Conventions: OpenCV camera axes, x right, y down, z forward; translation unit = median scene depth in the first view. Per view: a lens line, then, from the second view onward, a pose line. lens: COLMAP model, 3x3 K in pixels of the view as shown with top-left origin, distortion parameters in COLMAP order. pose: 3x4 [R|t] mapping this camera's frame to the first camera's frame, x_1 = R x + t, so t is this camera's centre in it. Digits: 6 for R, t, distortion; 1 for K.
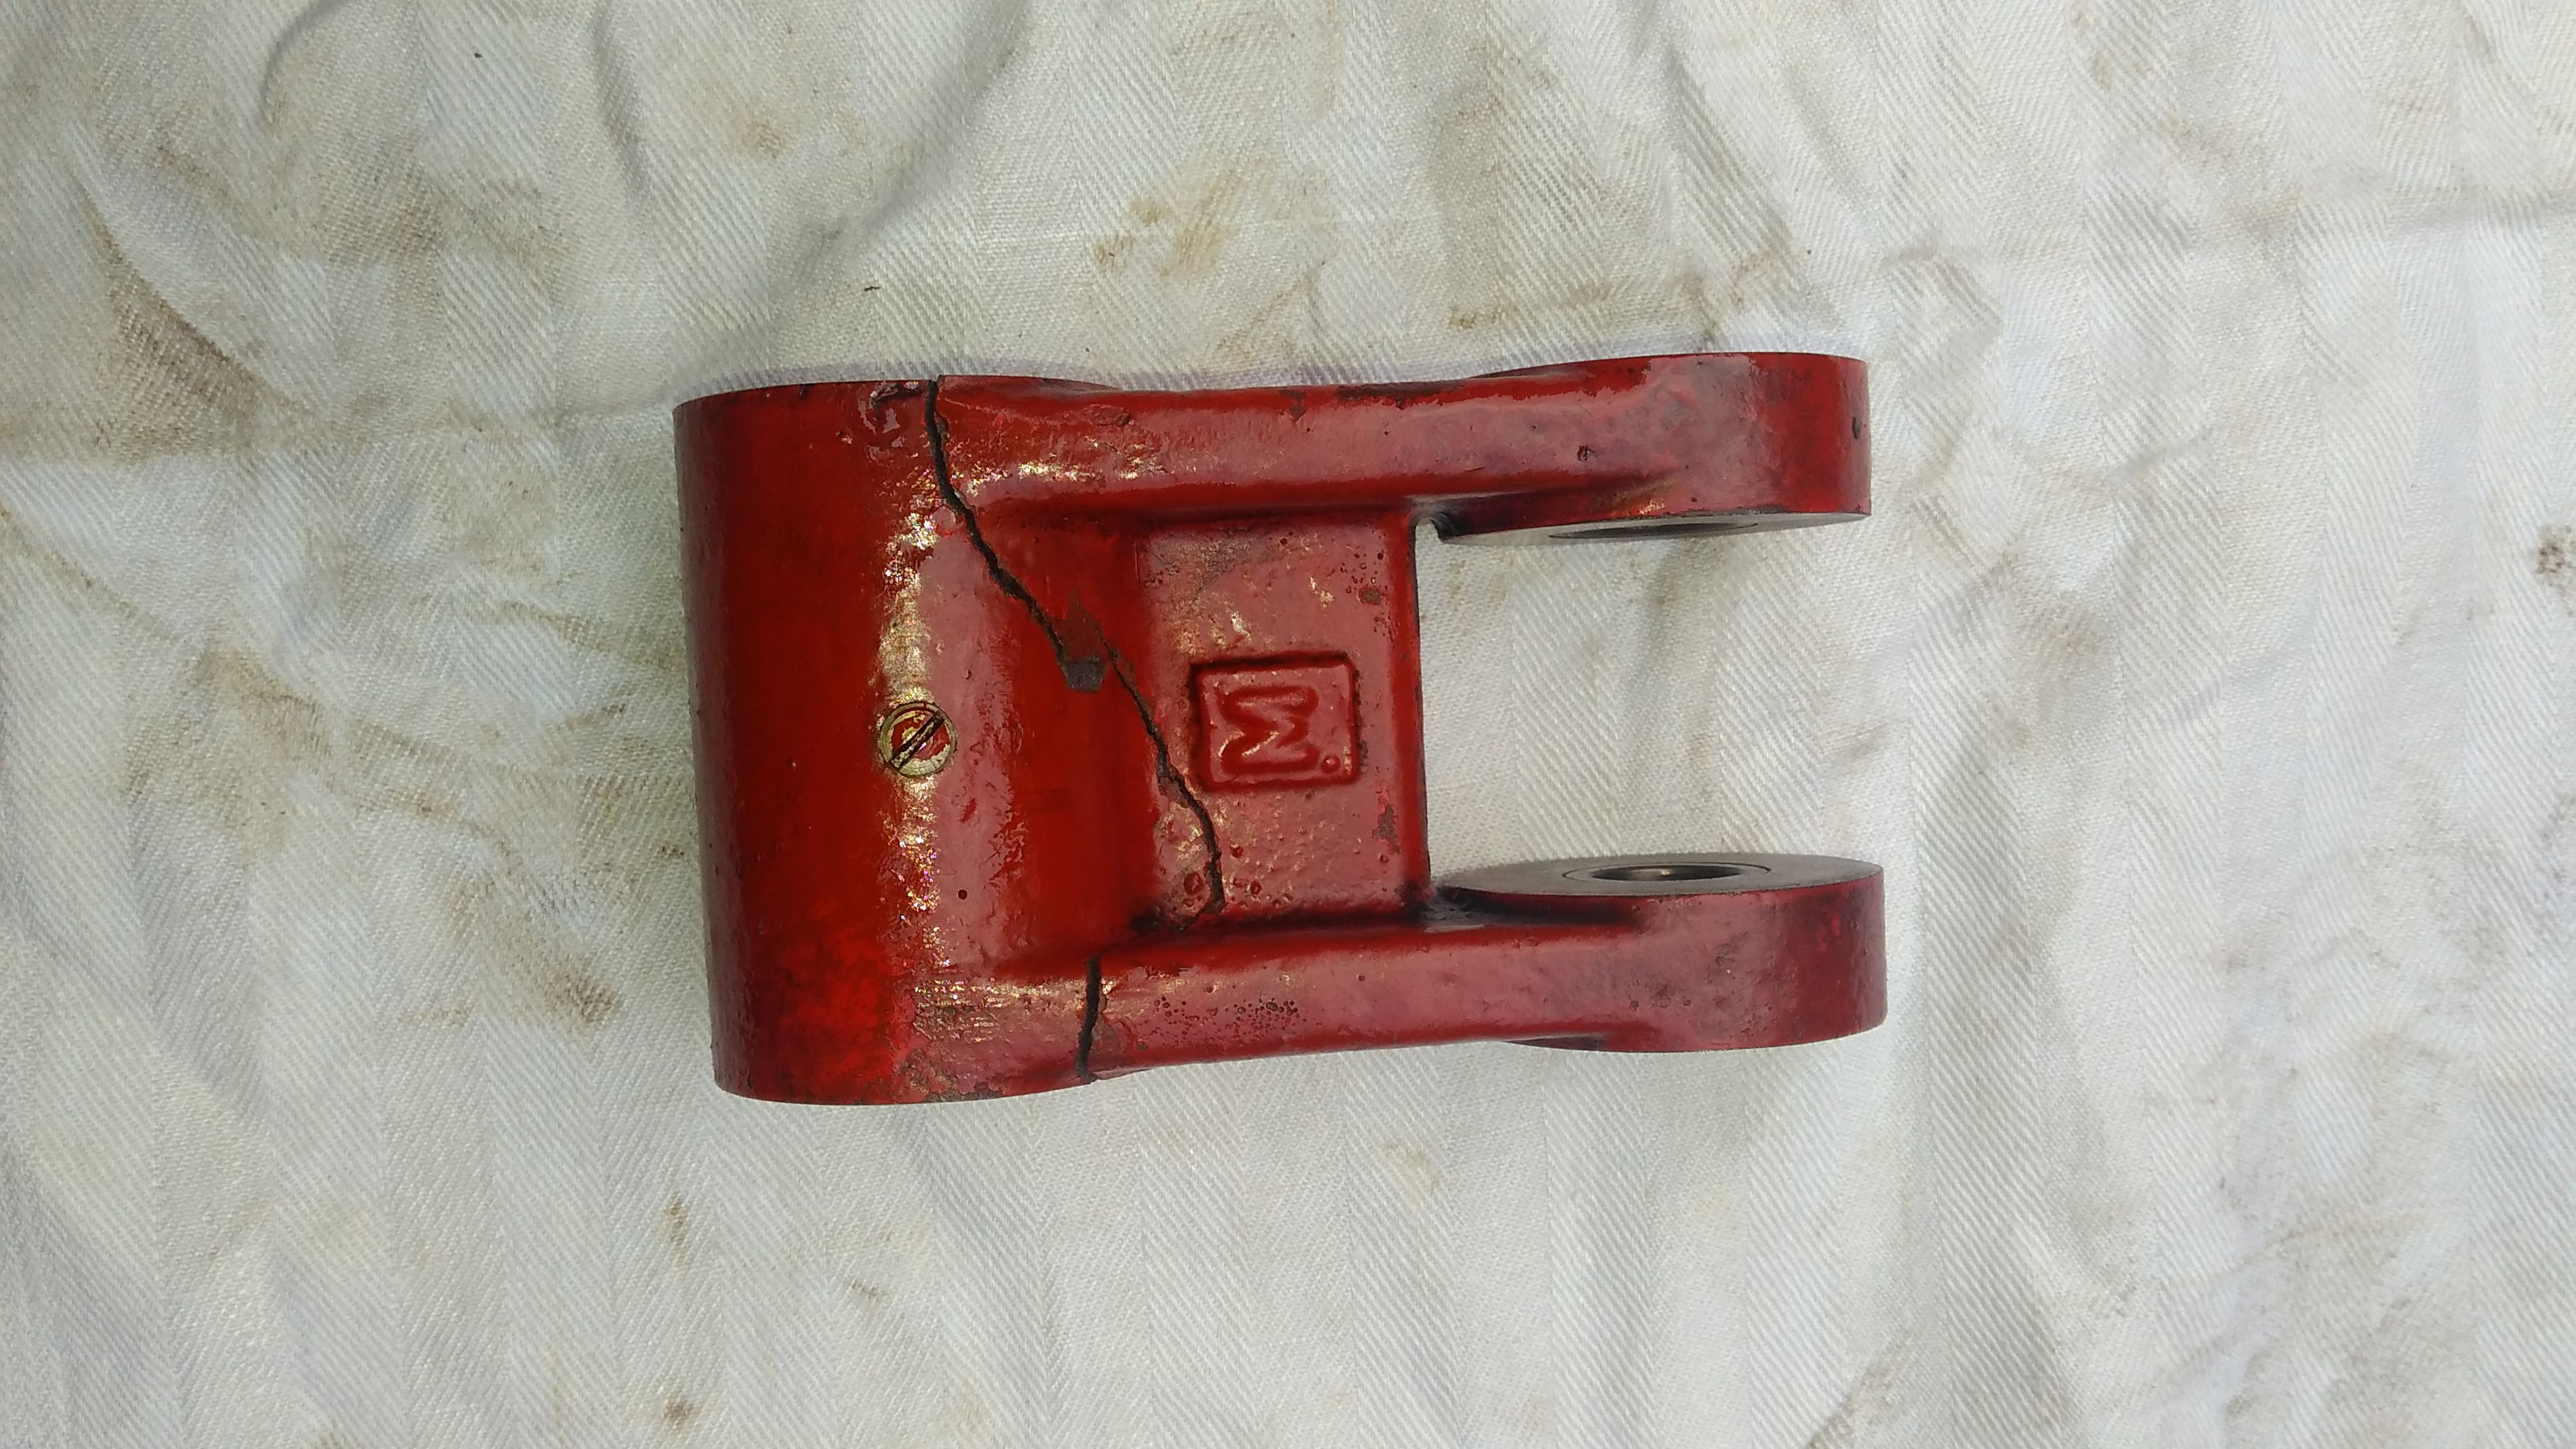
lens RADIAL K [[2341.4, 0, 1288.0], [0, 2341.4, 724.5], [0, 0, 1]] dist [0.192242, -0.342593]
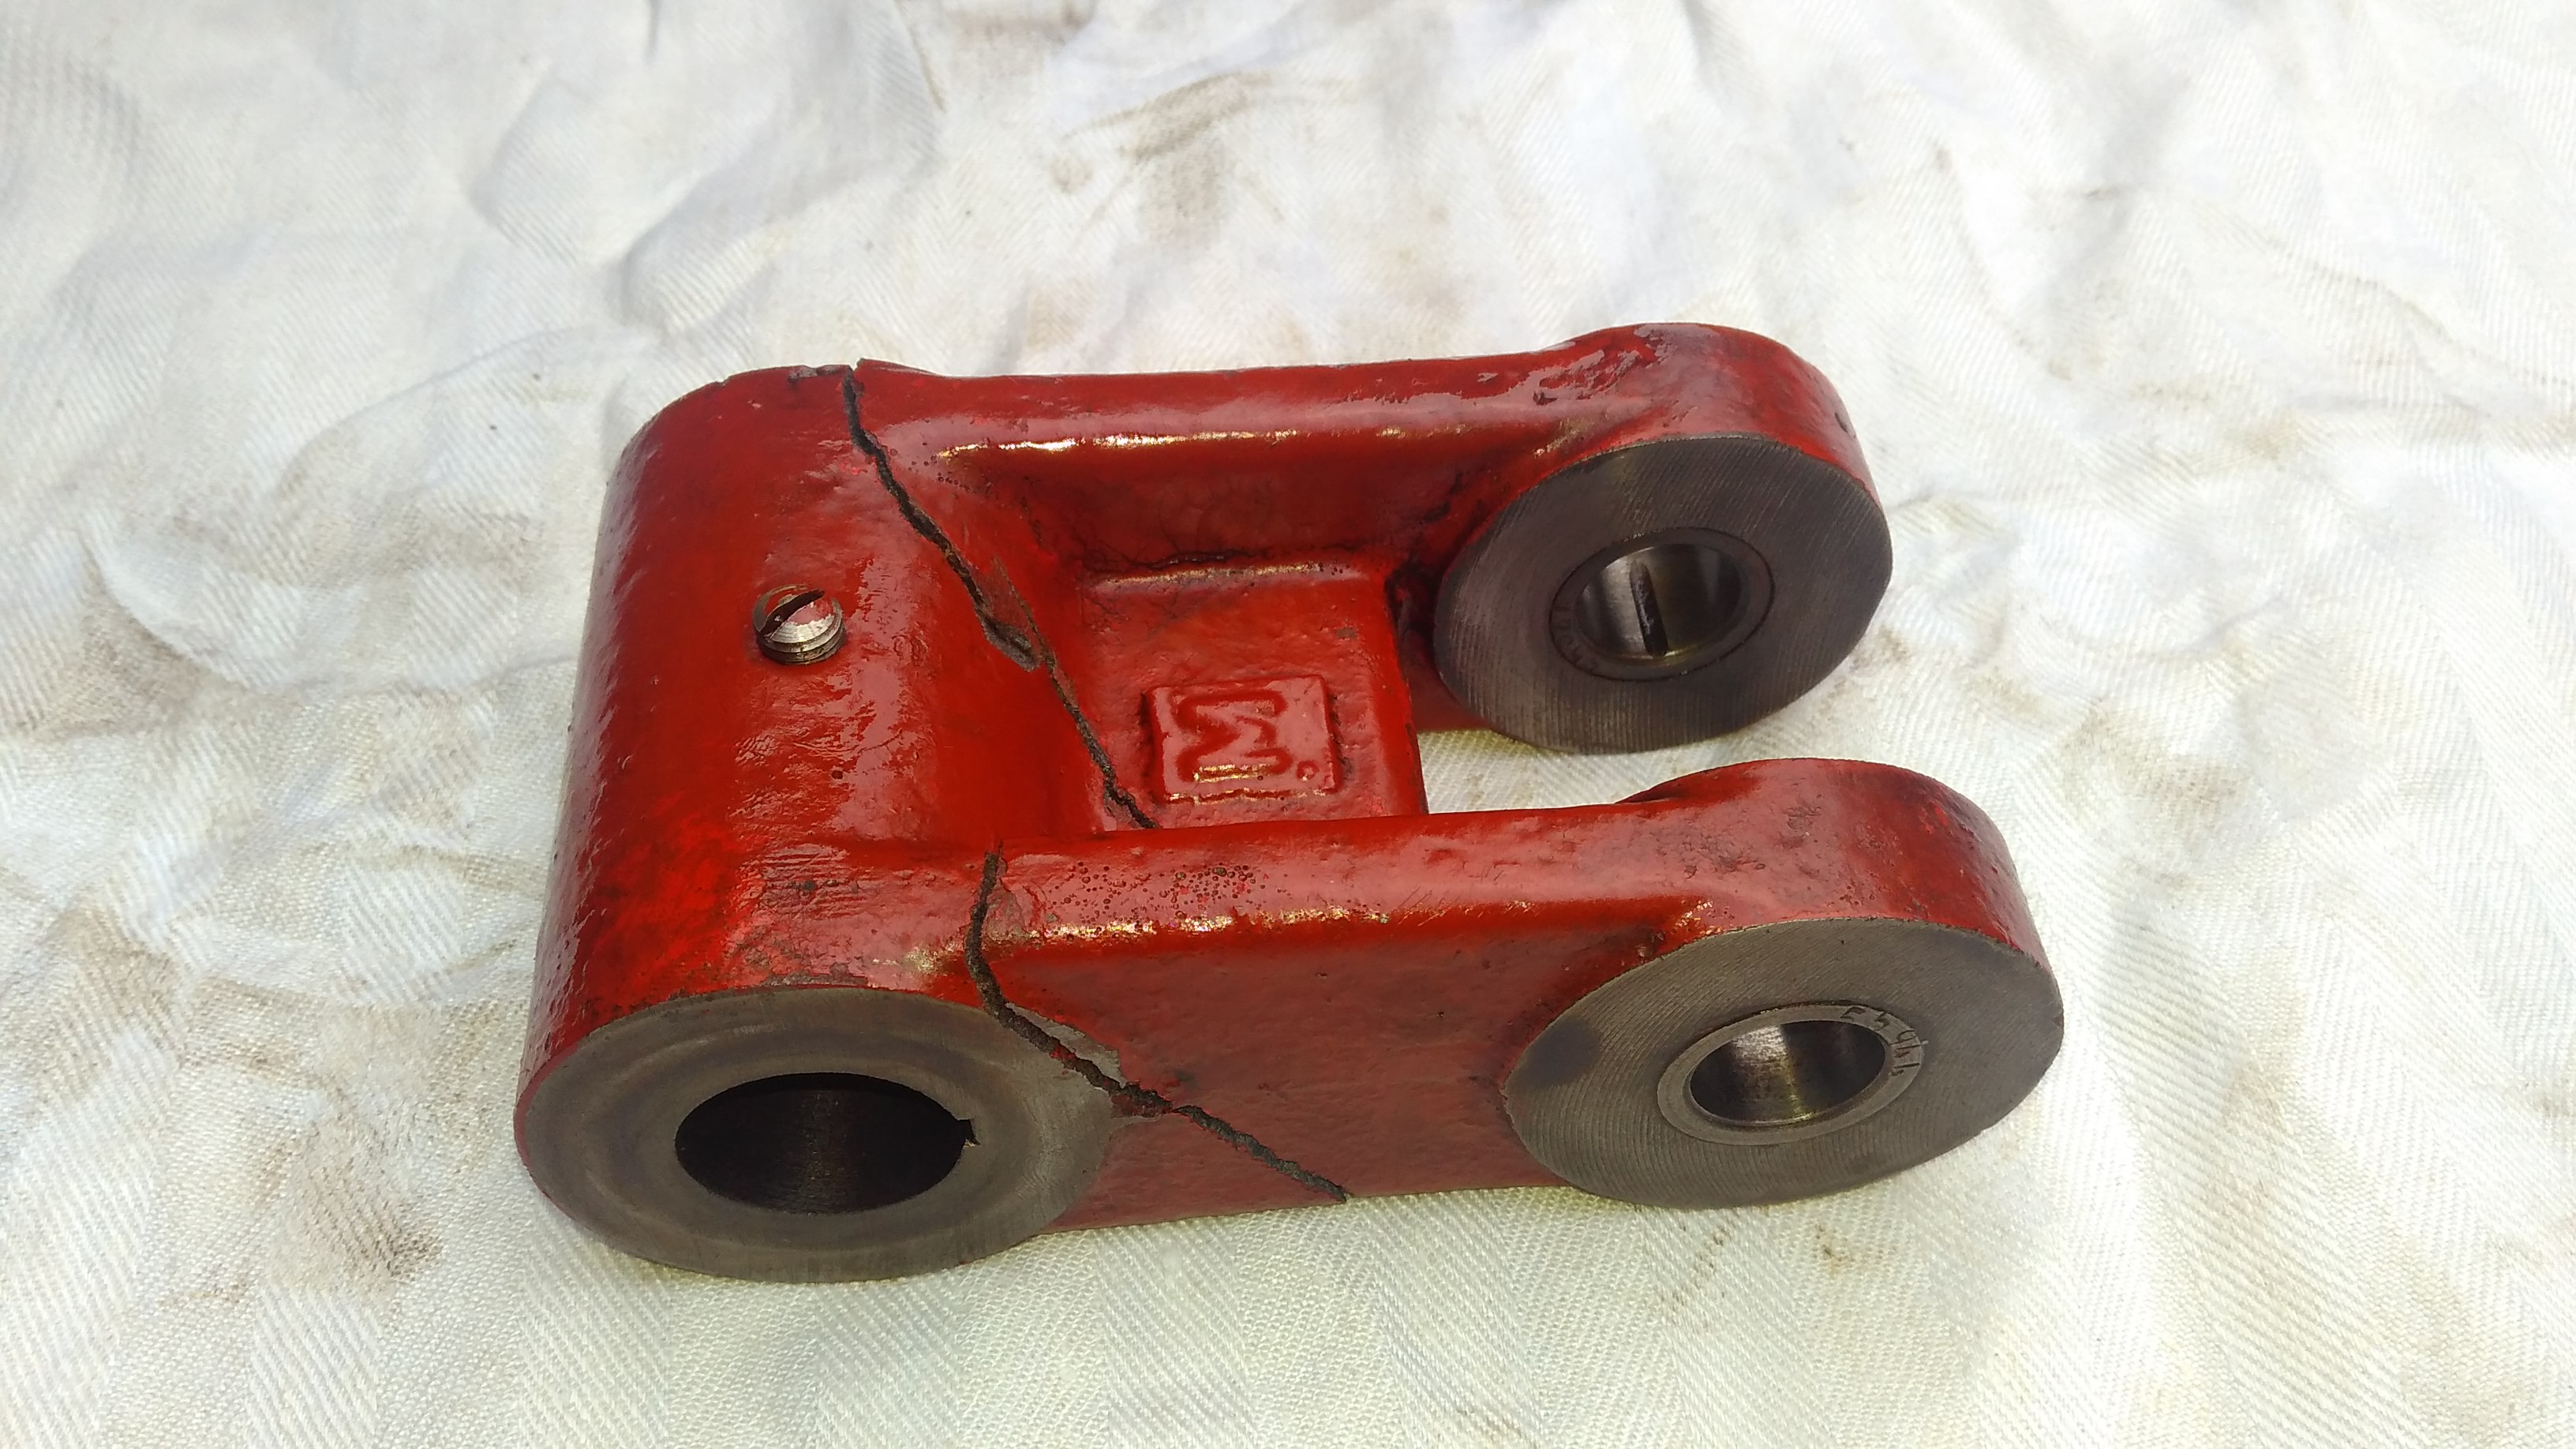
lens RADIAL K [[2271.7, 0, 1318.1], [0, 2271.7, 773.8], [0, 0, 1]] dist [0.138056, -0.219194]
pose [[0.993886, -0.101758, -0.042847, 0.052950], [0.047555, 0.744758, -0.665638, 0.523768], [0.099645, 0.659531, 0.745043, 0.368155]]
